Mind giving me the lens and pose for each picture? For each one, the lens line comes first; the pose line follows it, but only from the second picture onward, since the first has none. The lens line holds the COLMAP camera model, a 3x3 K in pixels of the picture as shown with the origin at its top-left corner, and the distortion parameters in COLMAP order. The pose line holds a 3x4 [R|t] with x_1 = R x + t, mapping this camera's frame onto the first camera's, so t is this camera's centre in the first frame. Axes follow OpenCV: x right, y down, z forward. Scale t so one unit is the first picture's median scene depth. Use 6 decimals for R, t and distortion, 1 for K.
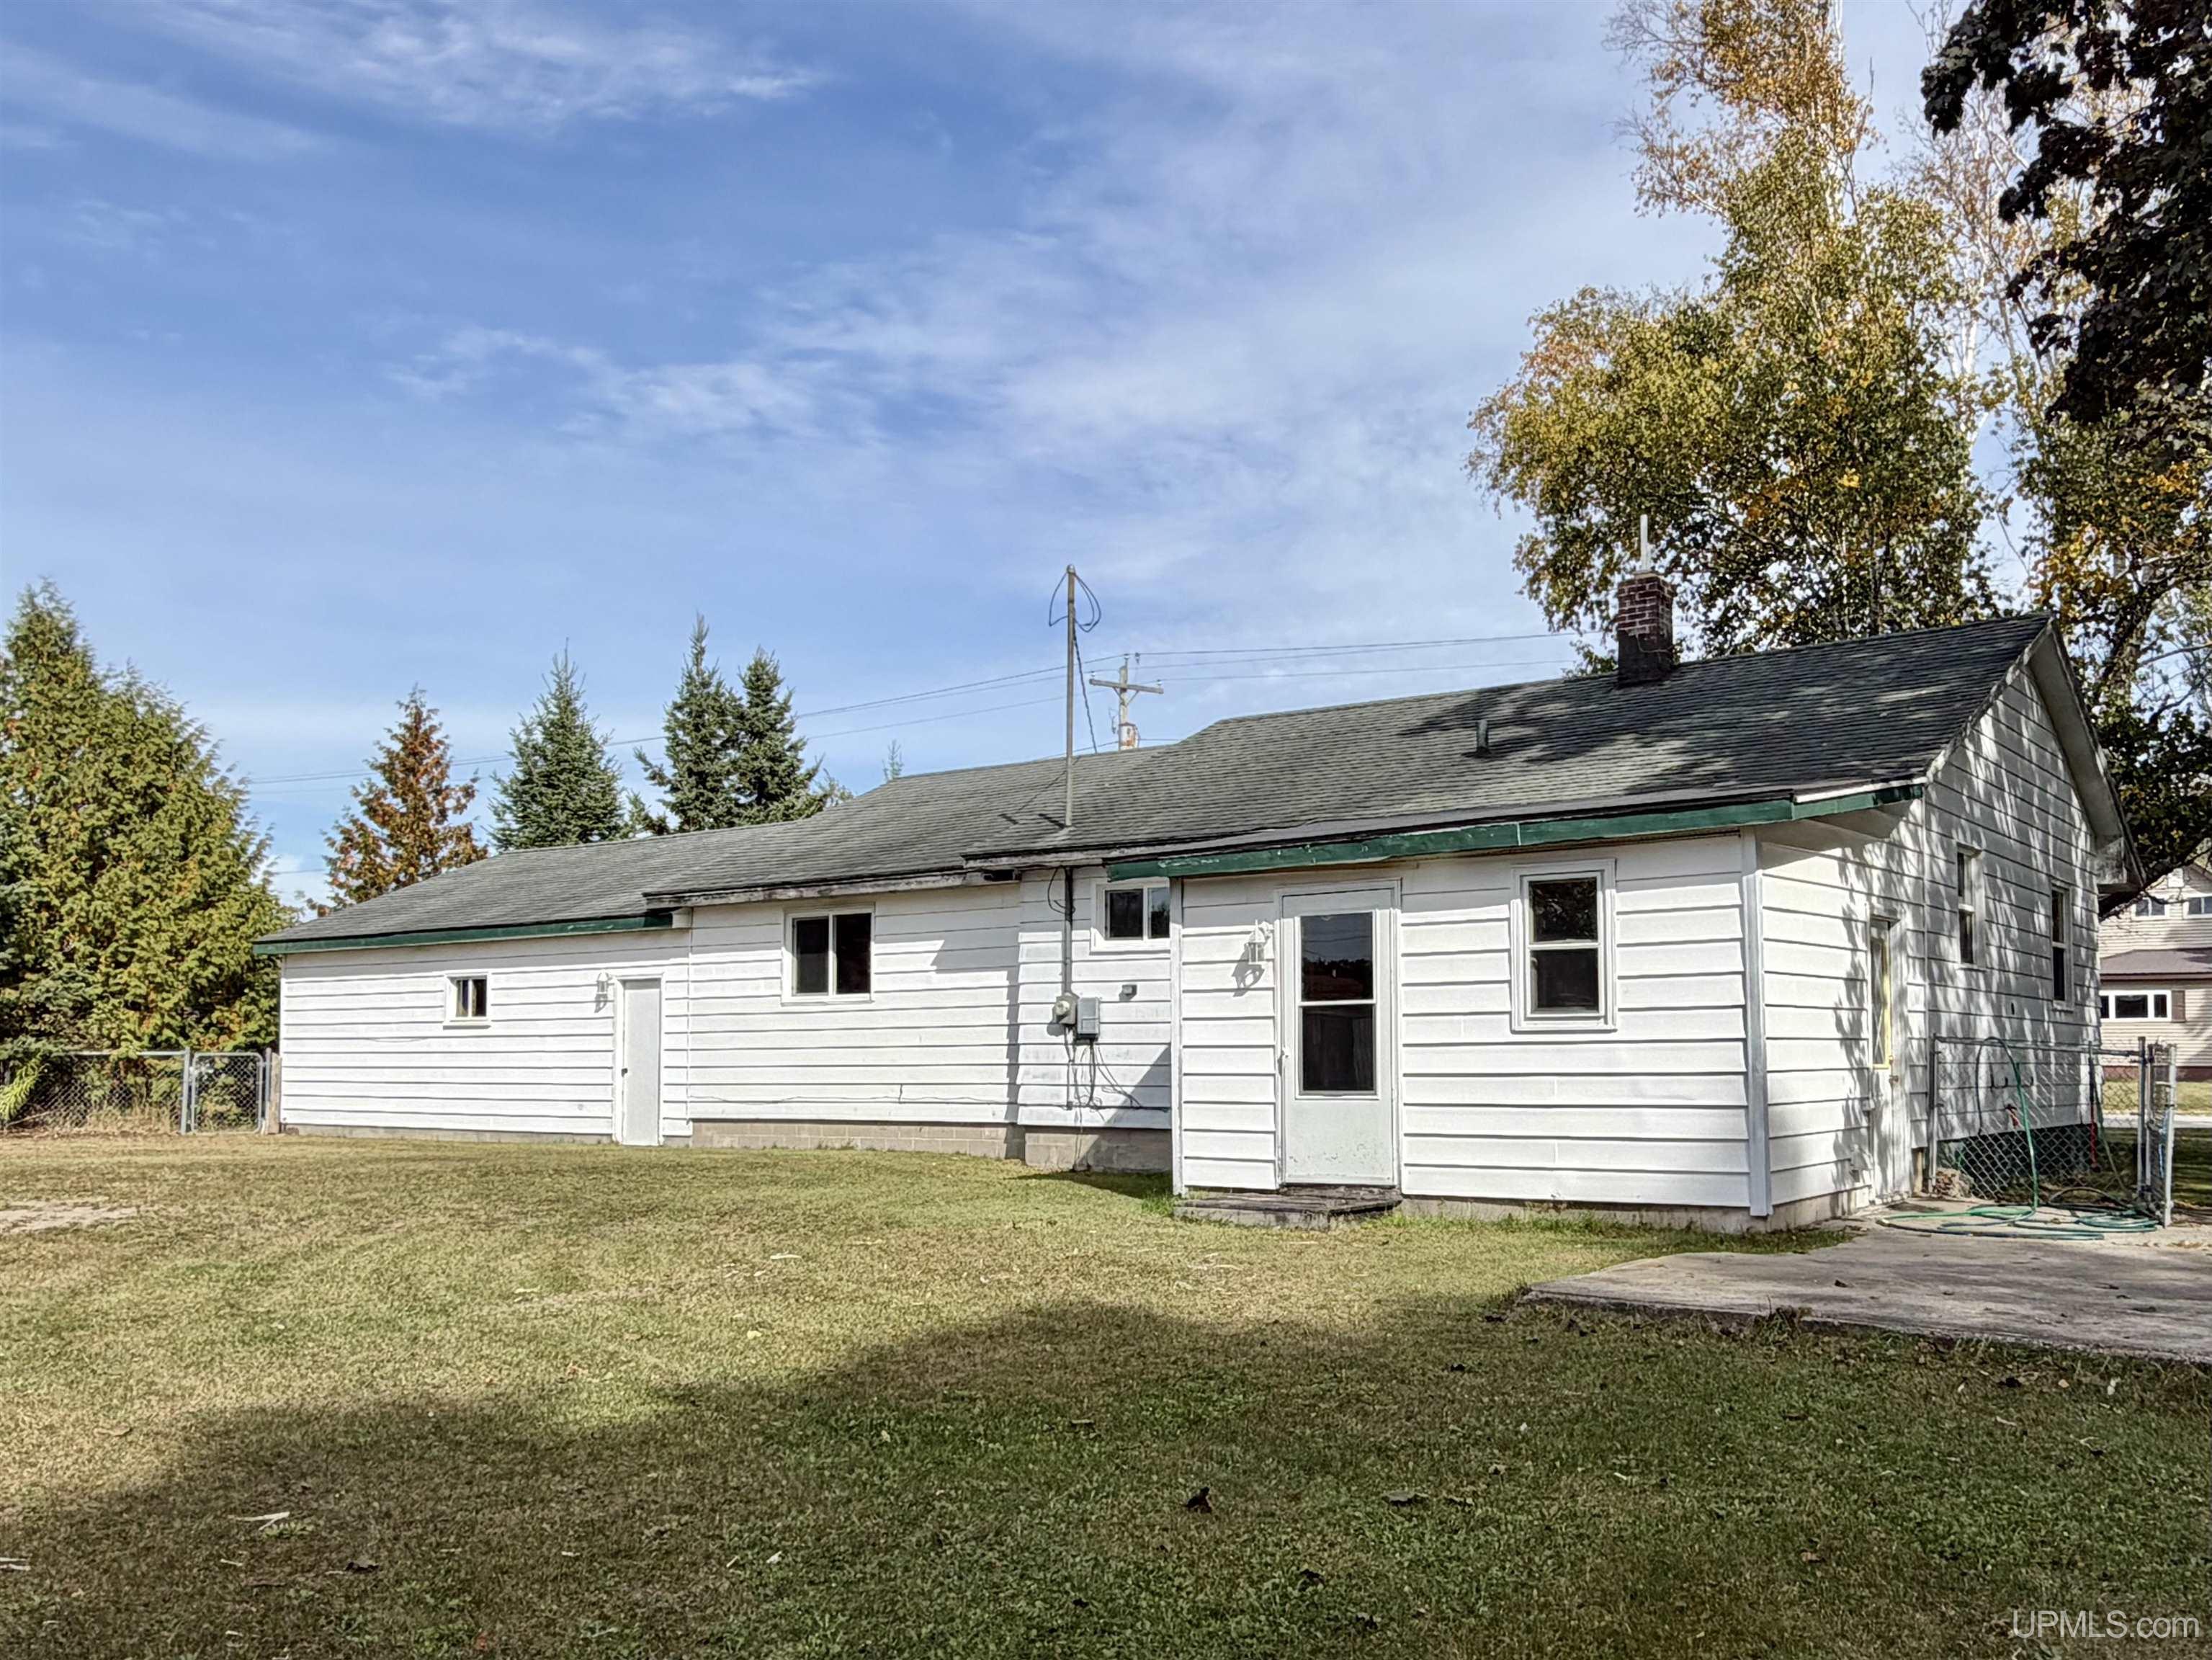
lens RADIAL K [[2010.4, 0, 1105.4], [0, 2010.4, 823.4], [0, 0, 1]] dist [0.013816, 0.024242]
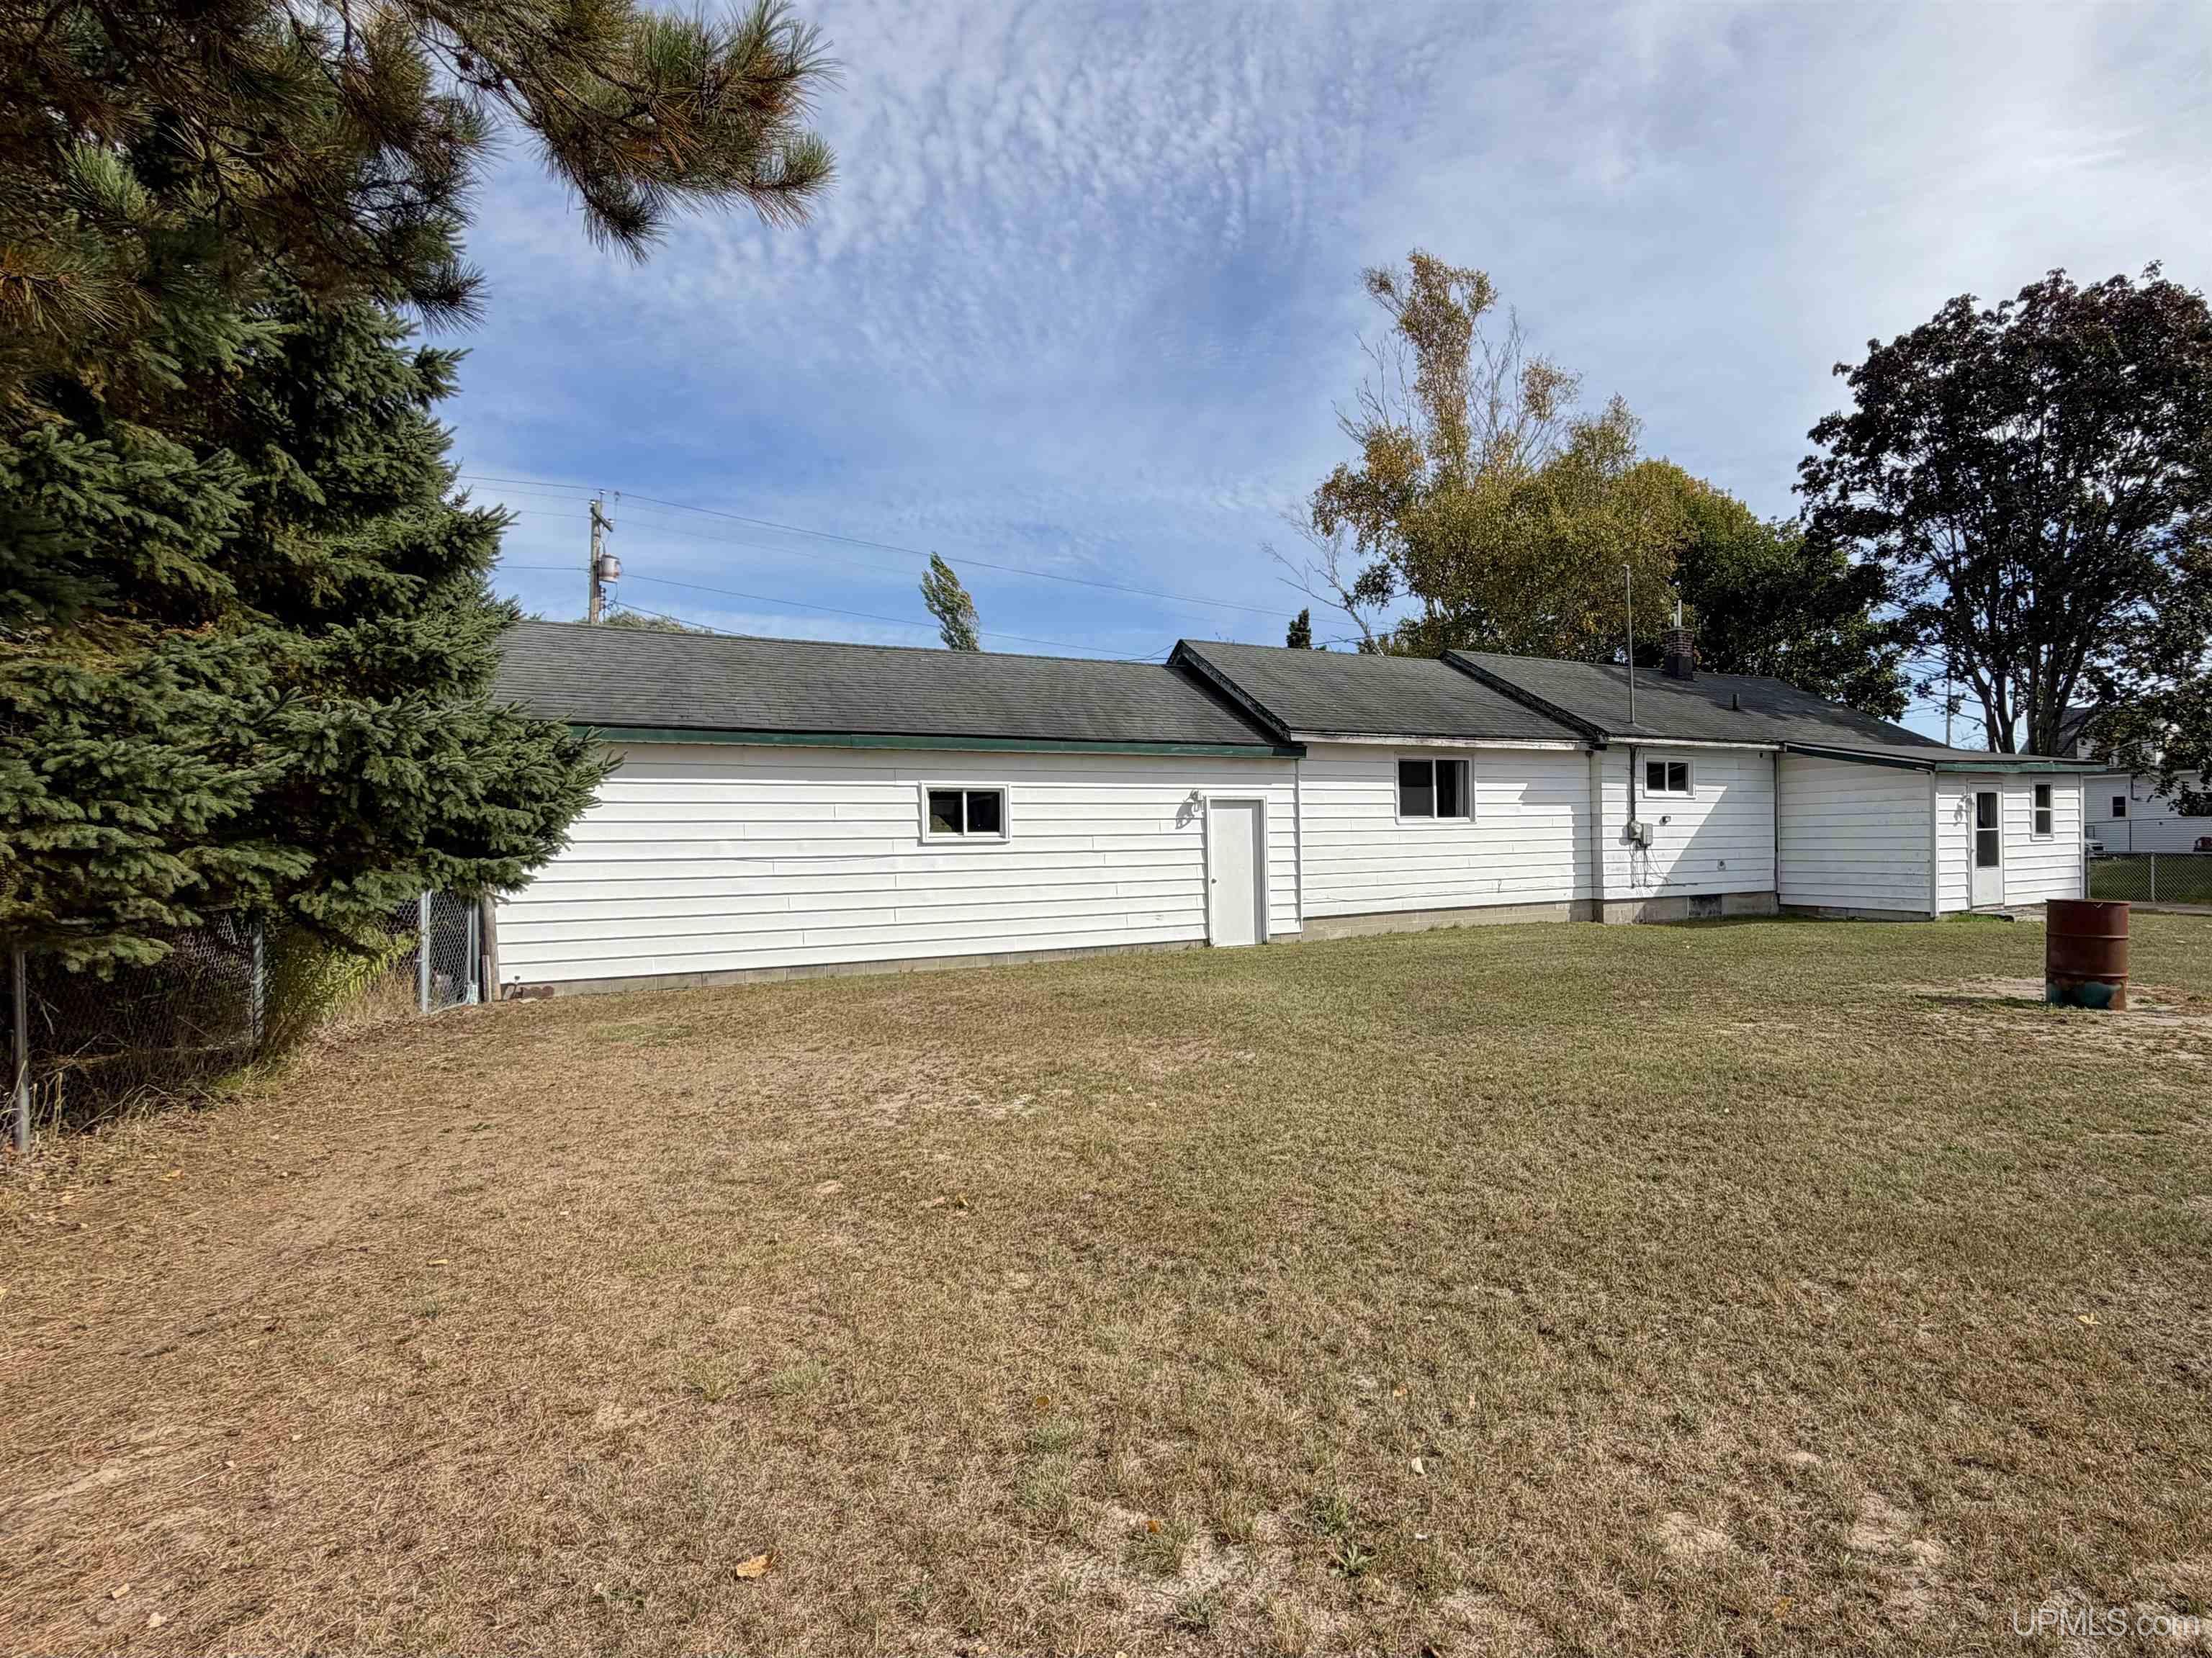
lens RADIAL K [[877.7, 0, 1103.8], [0, 877.7, 826.5], [0, 0, 1]] dist [-0.011022, 0.000270]
pose [[0.488386, 0.001987, 0.872625, -0.771495], [-0.088027, 0.995009, 0.047001, 0.082925], [-0.868176, -0.099769, 0.486123, 0.904669]]
